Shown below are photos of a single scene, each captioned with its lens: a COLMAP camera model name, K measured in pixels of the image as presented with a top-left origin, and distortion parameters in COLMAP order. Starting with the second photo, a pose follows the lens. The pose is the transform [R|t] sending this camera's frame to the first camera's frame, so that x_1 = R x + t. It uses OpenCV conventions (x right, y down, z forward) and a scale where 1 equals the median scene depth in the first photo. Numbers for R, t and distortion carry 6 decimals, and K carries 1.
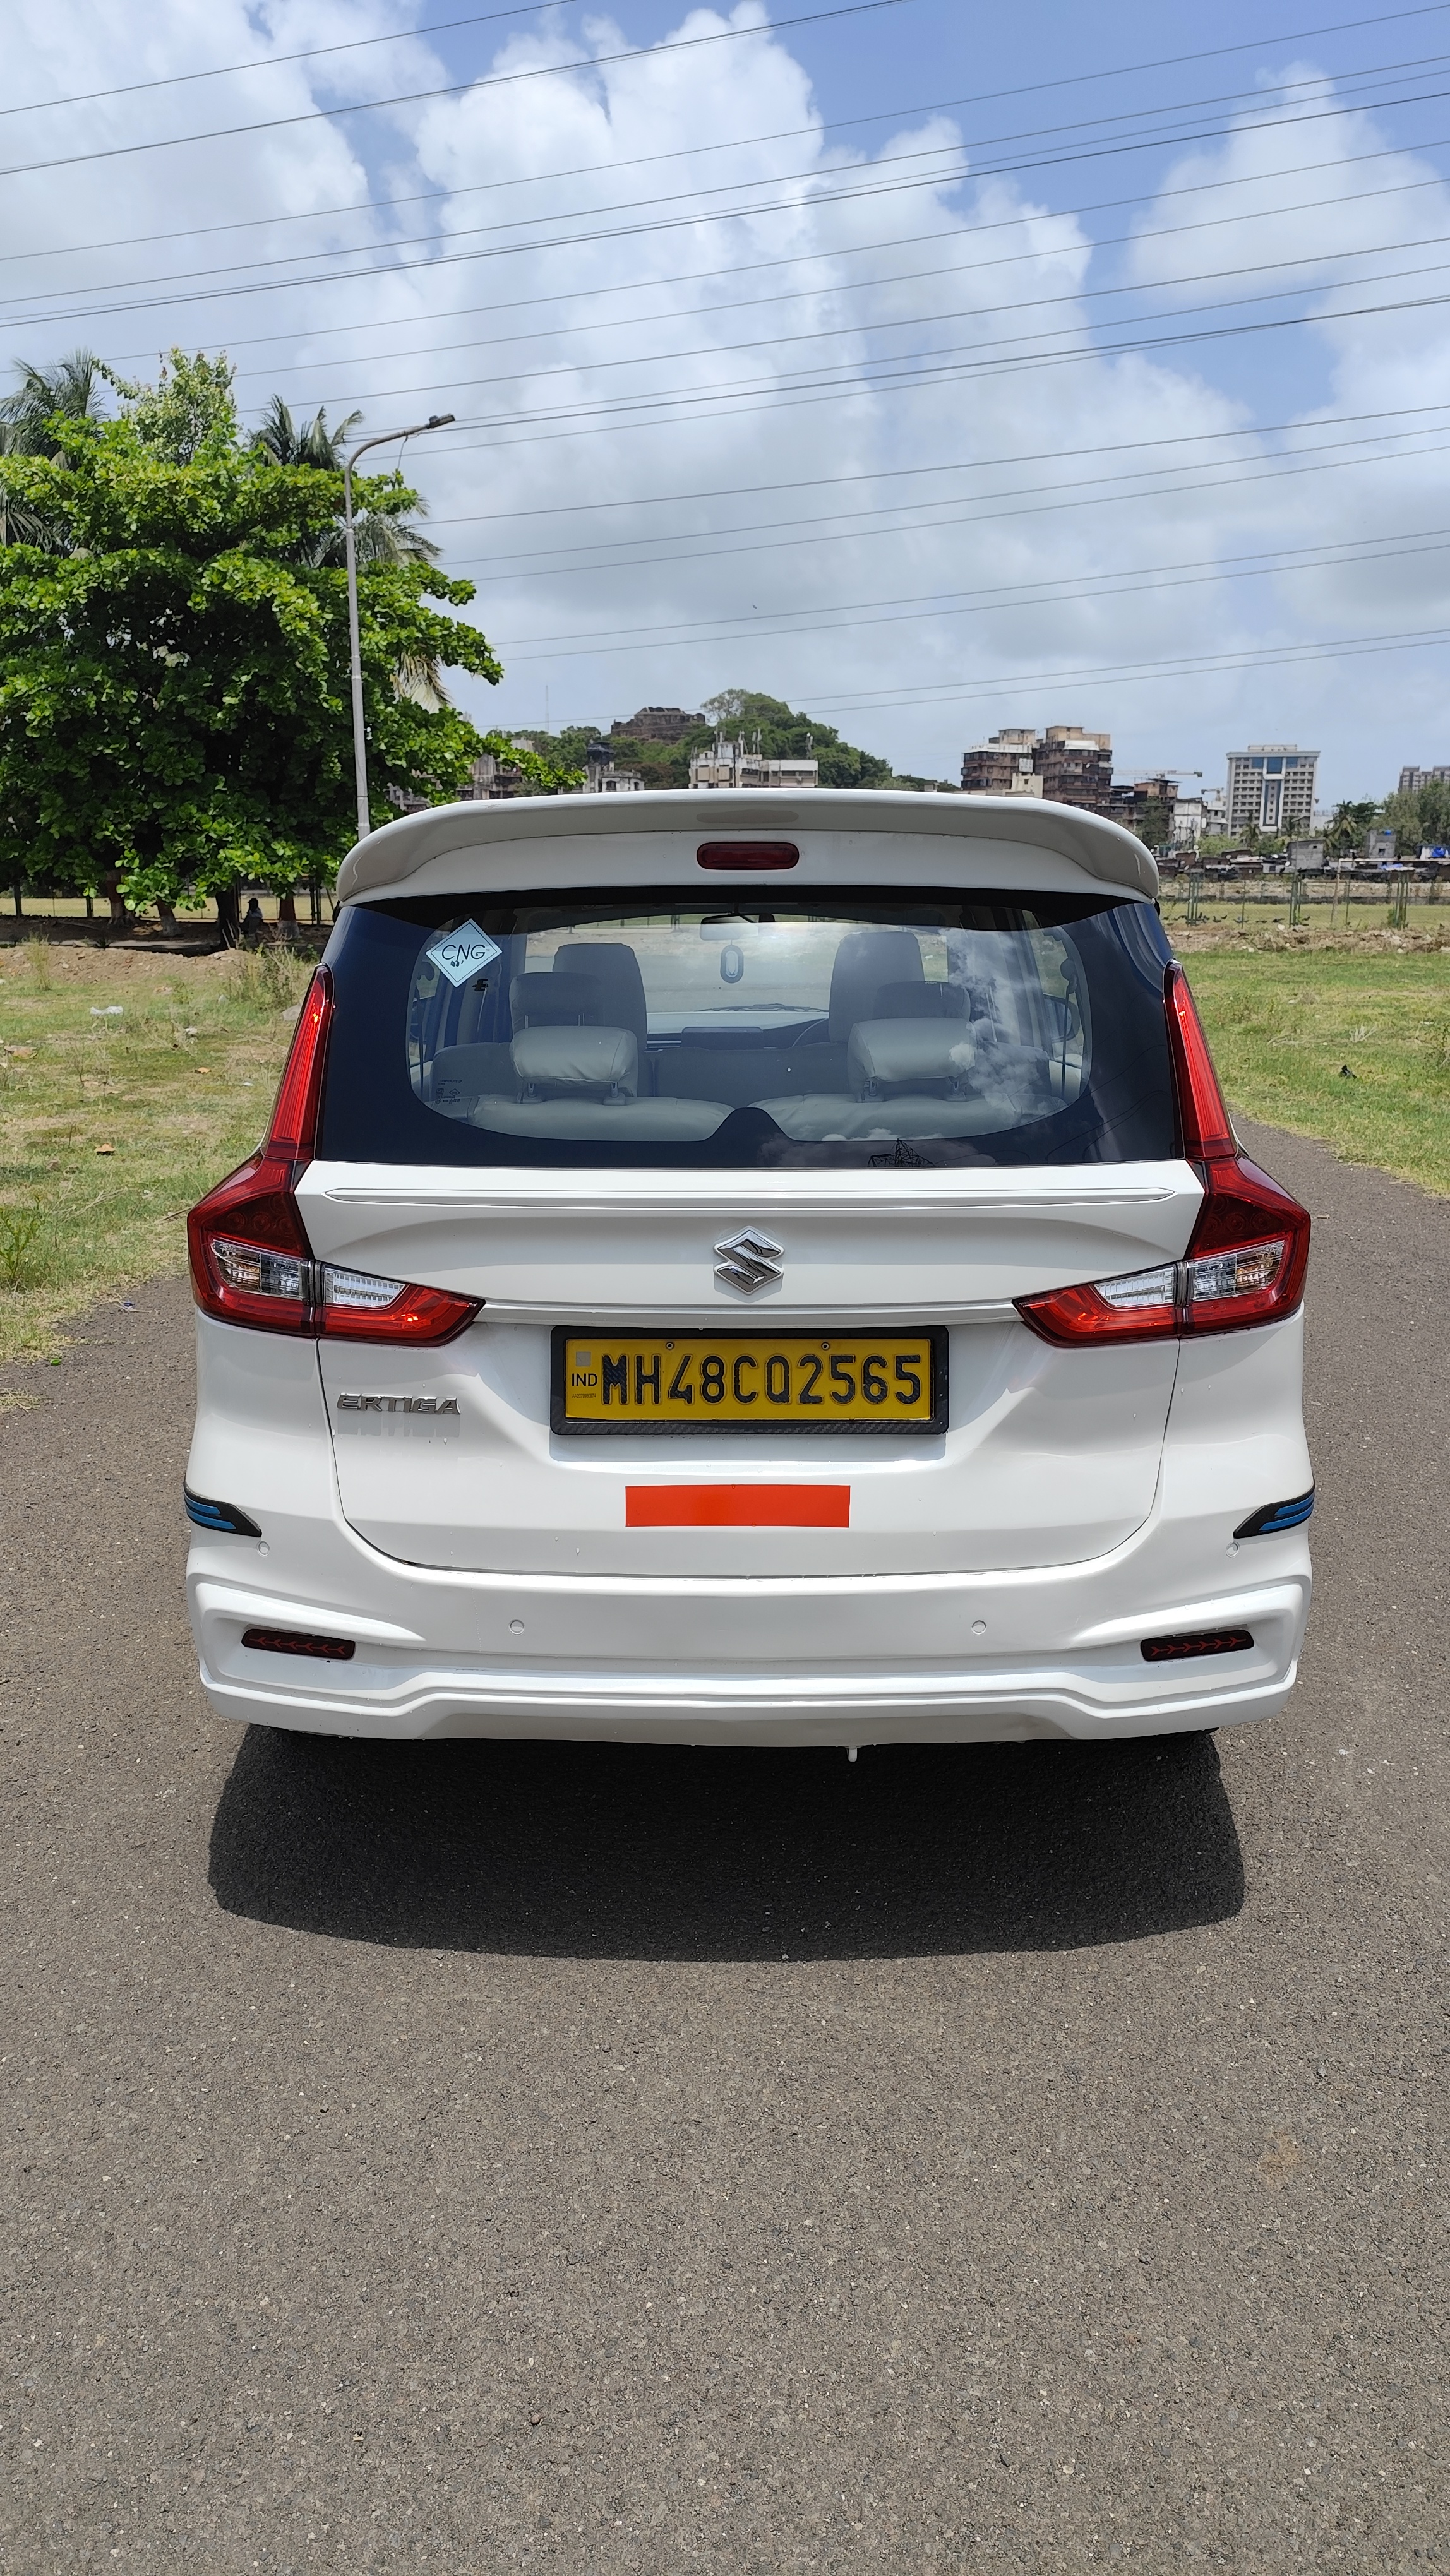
lens RADIAL K [[1753.0, 0, 704.1], [0, 1753.0, 1277.1], [0, 0, 1]] dist [0.019159, -0.022408]
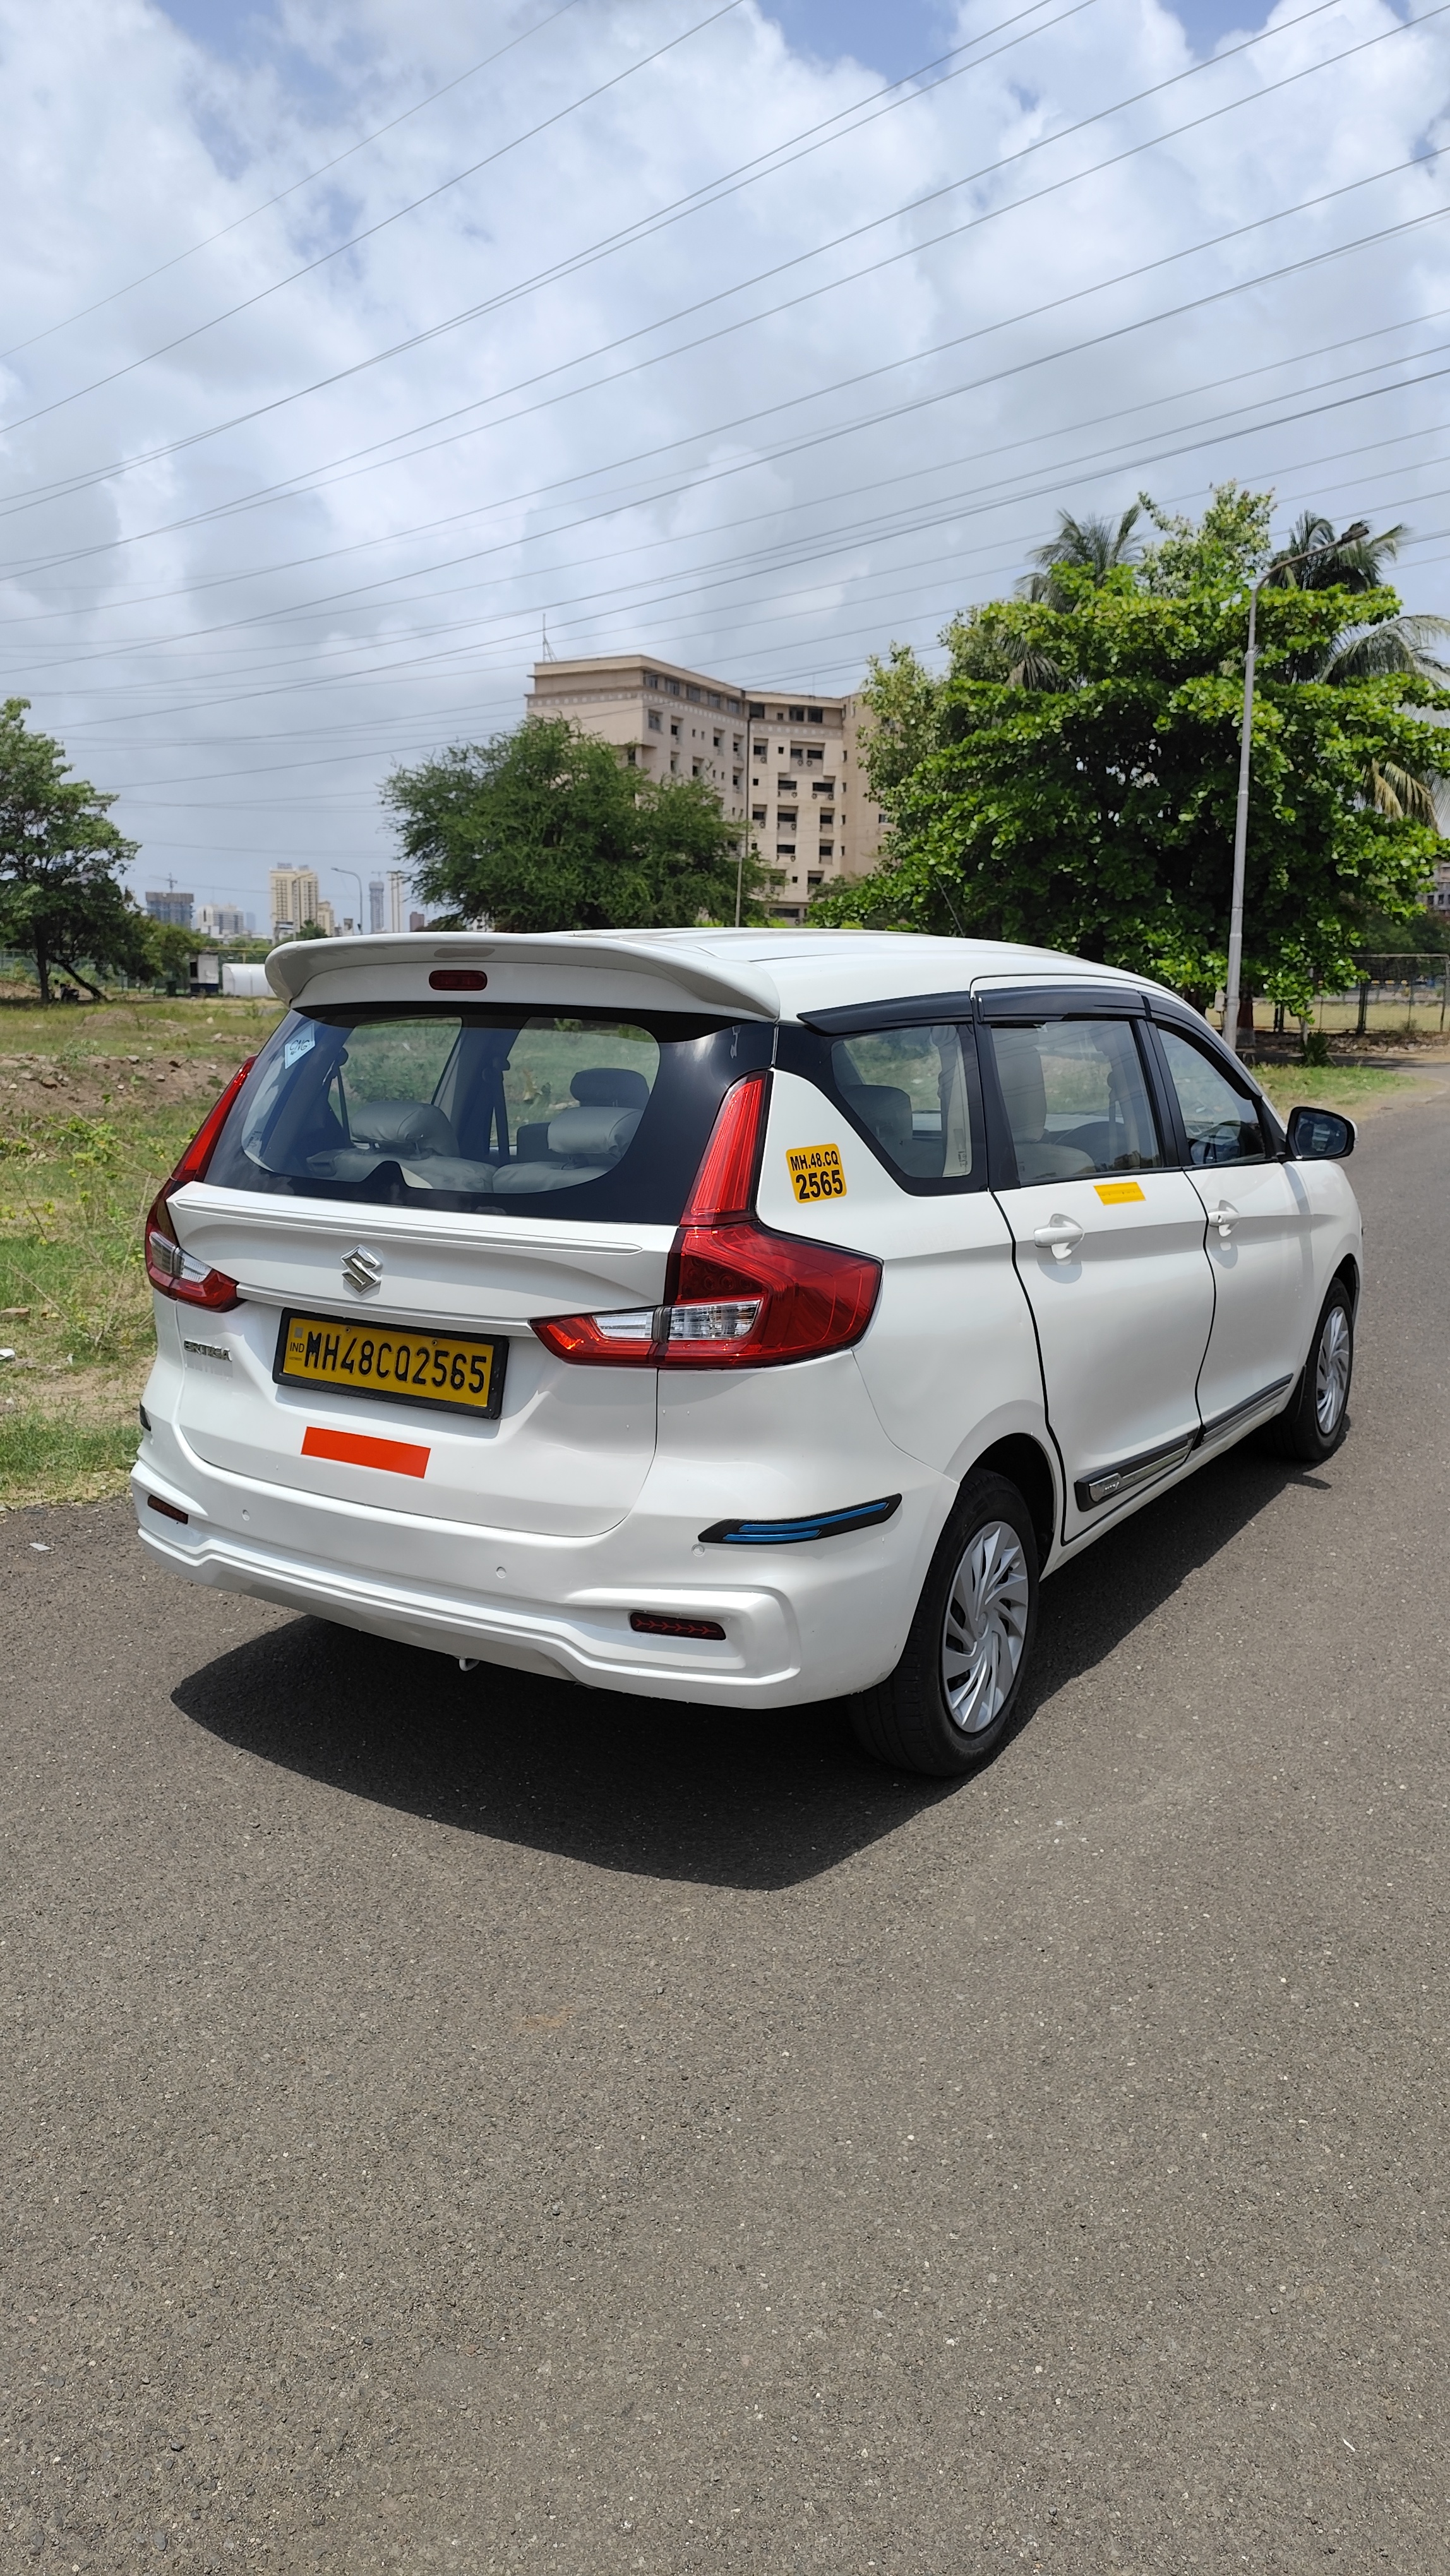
lens RADIAL K [[1753.0, 0, 710.9], [0, 1753.0, 1289.1], [0, 0, 1]] dist [0.019159, -0.022408]
pose [[0.851205, 0.095304, -0.516108, 0.930975], [-0.122340, 0.992315, -0.018533, -0.002203], [0.510375, 0.078917, 0.856323, -0.041843]]
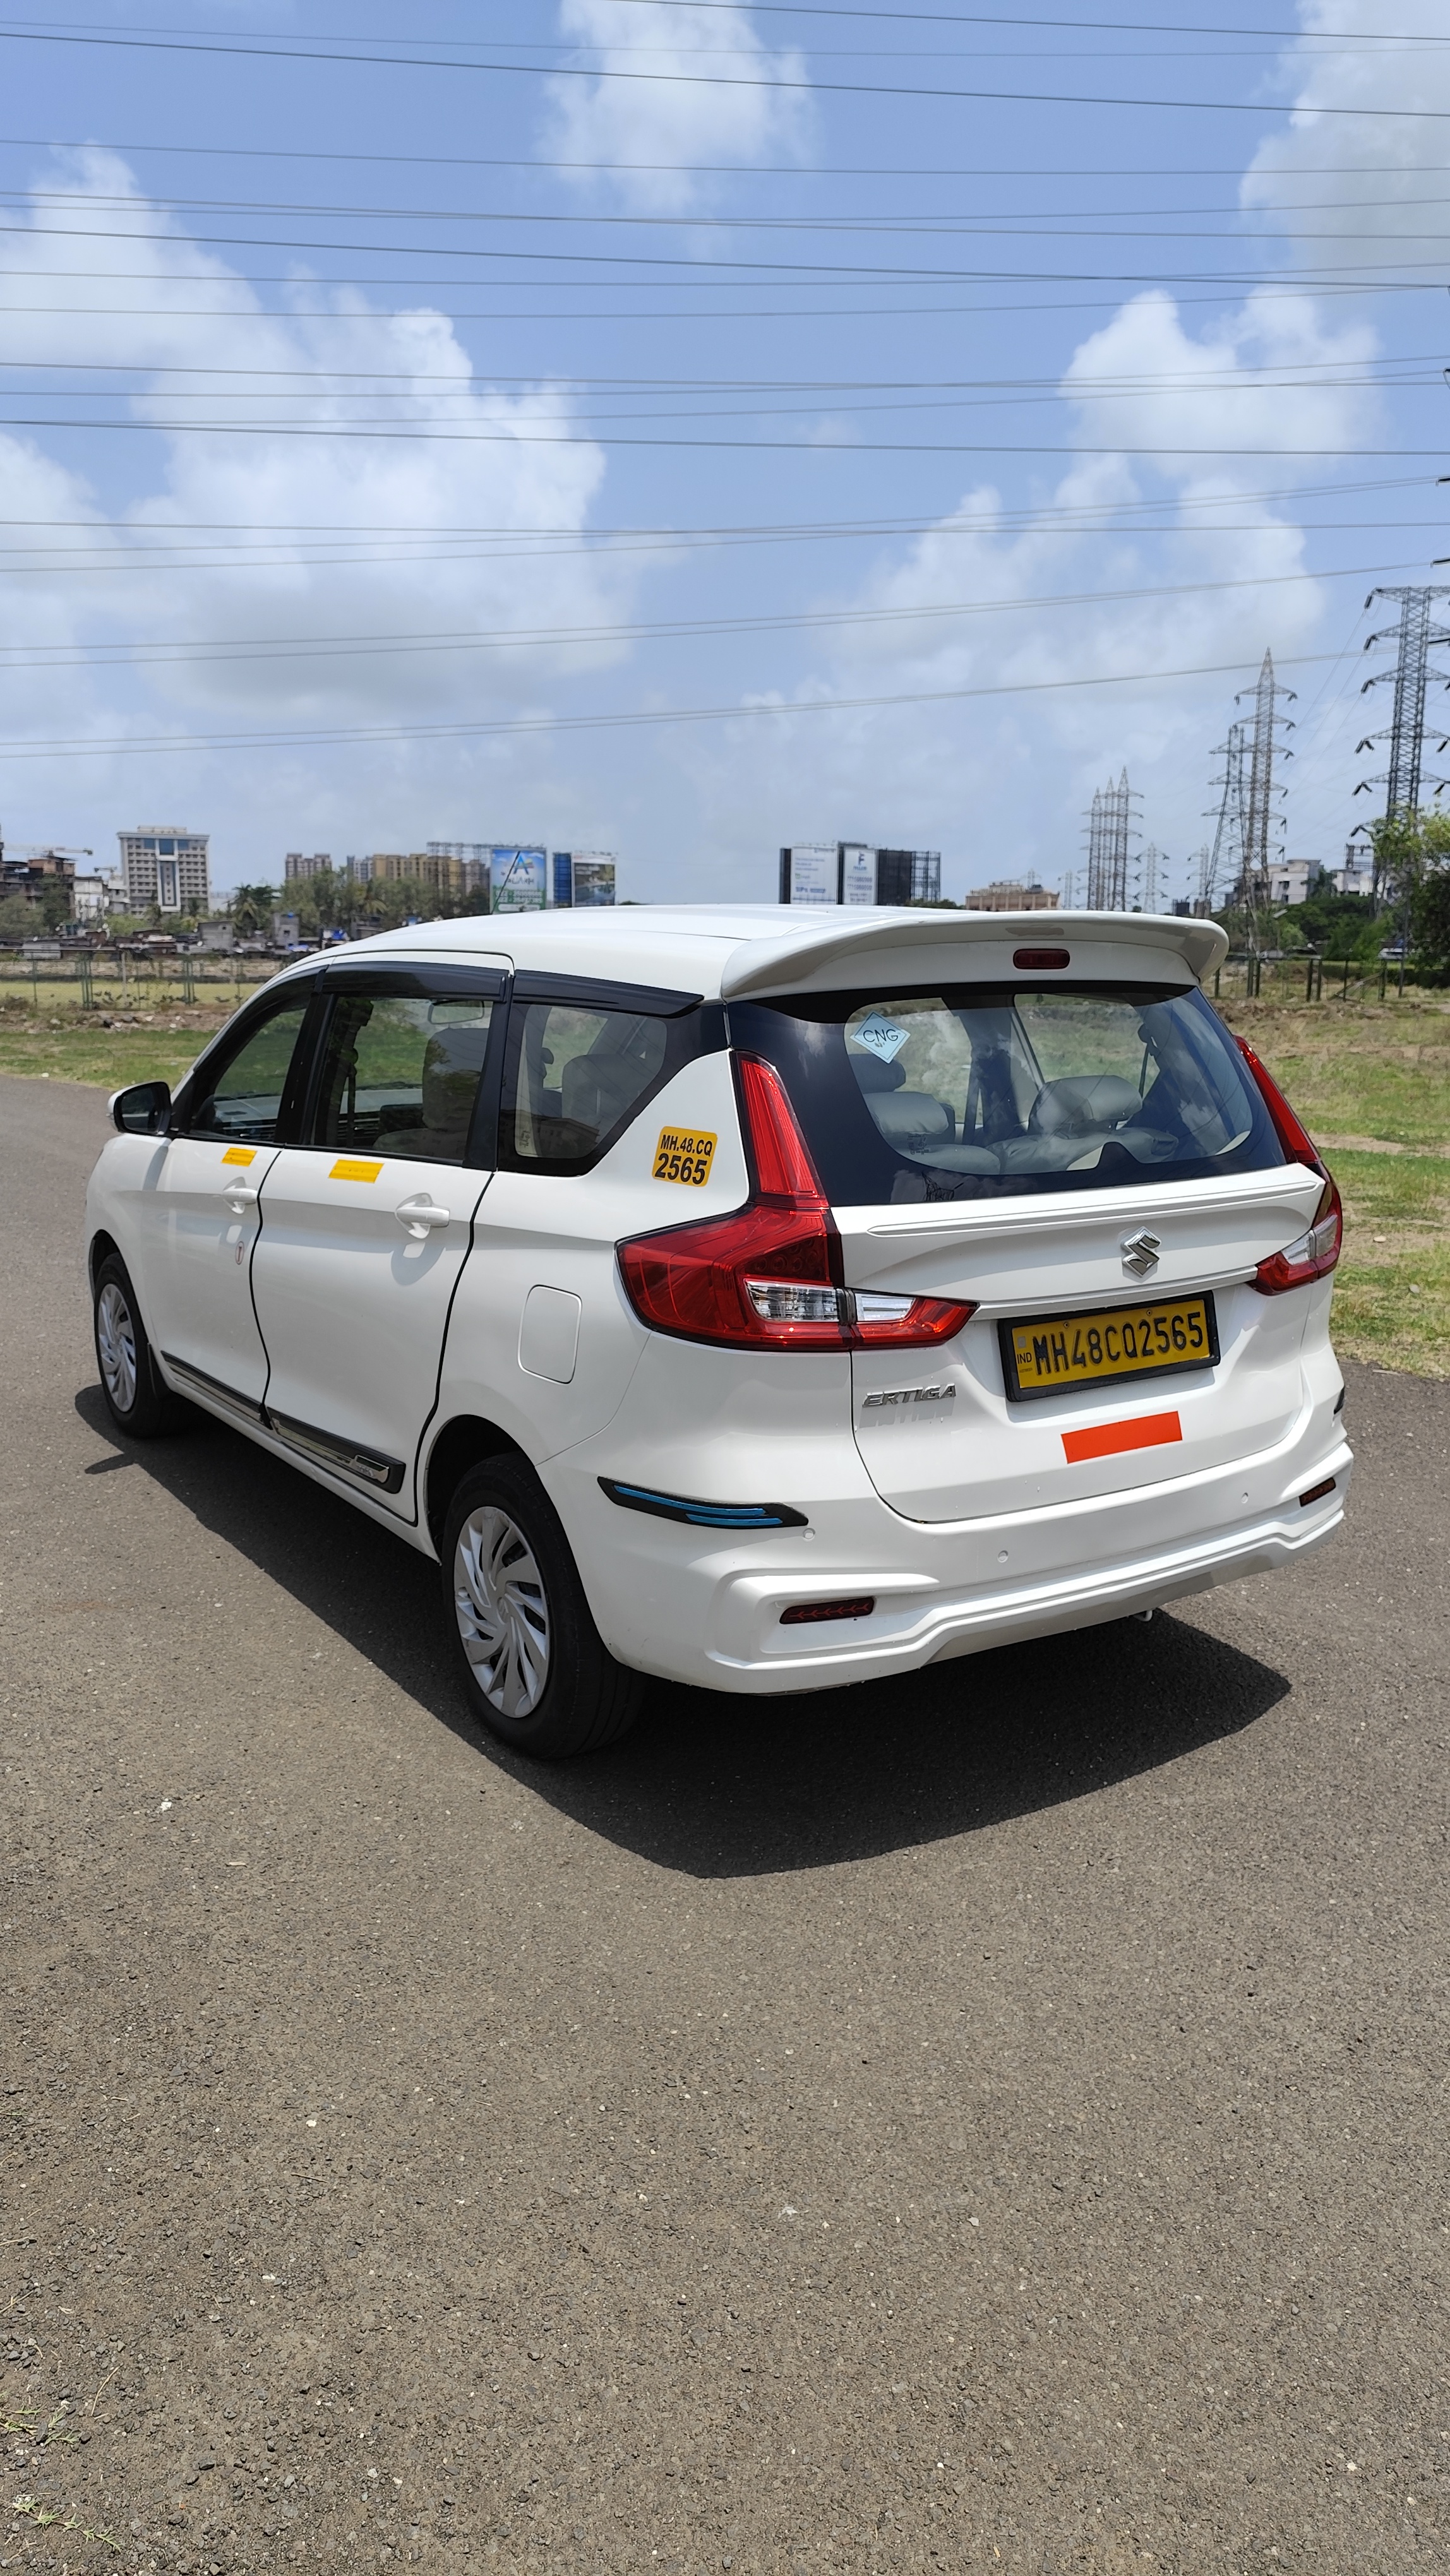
lens RADIAL K [[1753.0, 0, 722.1], [0, 1753.0, 1291.7], [0, 0, 1]] dist [0.019159, -0.022408]
pose [[0.831254, -0.098364, 0.547121, -0.957450], [0.117660, 0.993054, -0.000227, -0.016330], [-0.543298, 0.064563, 0.837054, 0.026636]]
